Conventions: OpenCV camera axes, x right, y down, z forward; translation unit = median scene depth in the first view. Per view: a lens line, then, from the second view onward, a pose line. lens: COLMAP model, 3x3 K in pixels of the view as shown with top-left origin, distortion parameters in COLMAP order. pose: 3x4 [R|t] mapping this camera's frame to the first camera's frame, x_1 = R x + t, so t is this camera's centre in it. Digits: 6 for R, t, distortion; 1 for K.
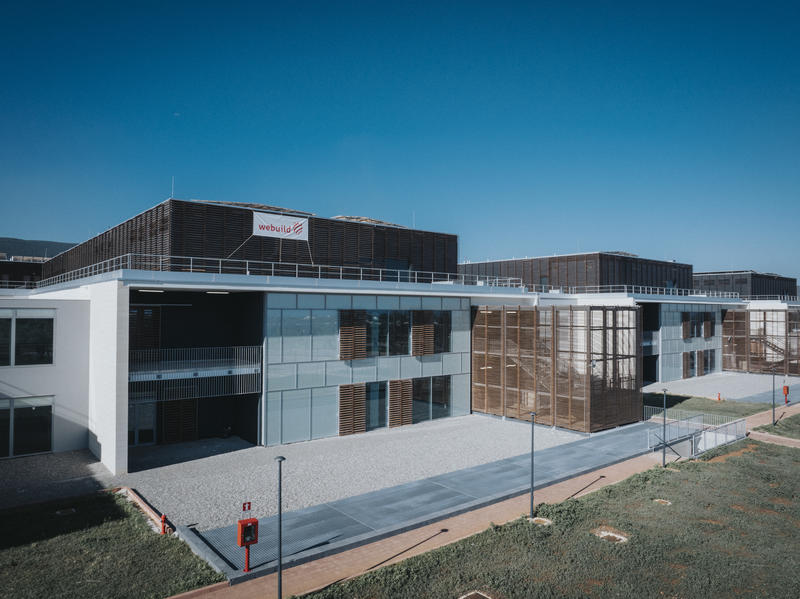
lens RADIAL K [[557.4, 0, 400.9], [0, 557.4, 300.1], [0, 0, 1]] dist [-0.005961, -0.001431]
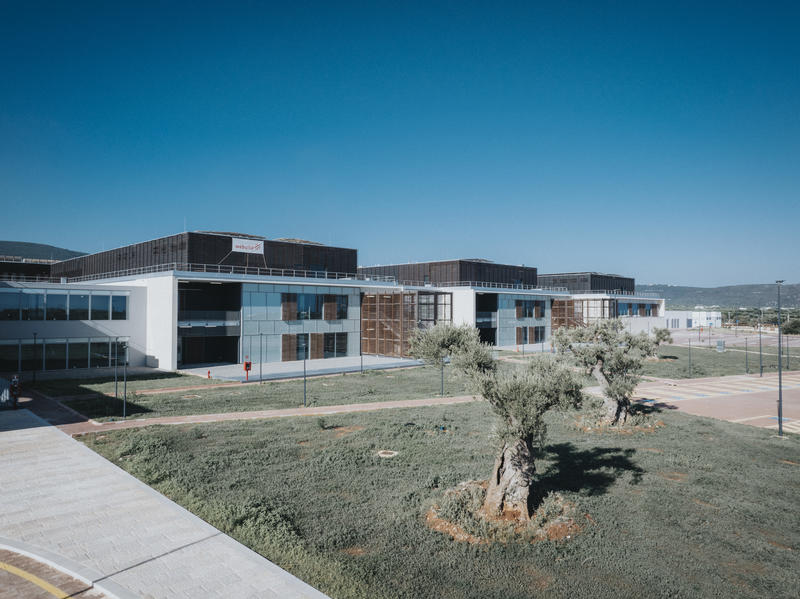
lens RADIAL K [[557.4, 0, 399.6], [0, 557.4, 300.5], [0, 0, 1]] dist [-0.005961, -0.001431]
pose [[0.995610, -0.000485, 0.093600, 0.089921], [0.000447, 1.000000, 0.000423, 0.036265], [-0.093600, -0.000379, 0.995610, -0.746562]]
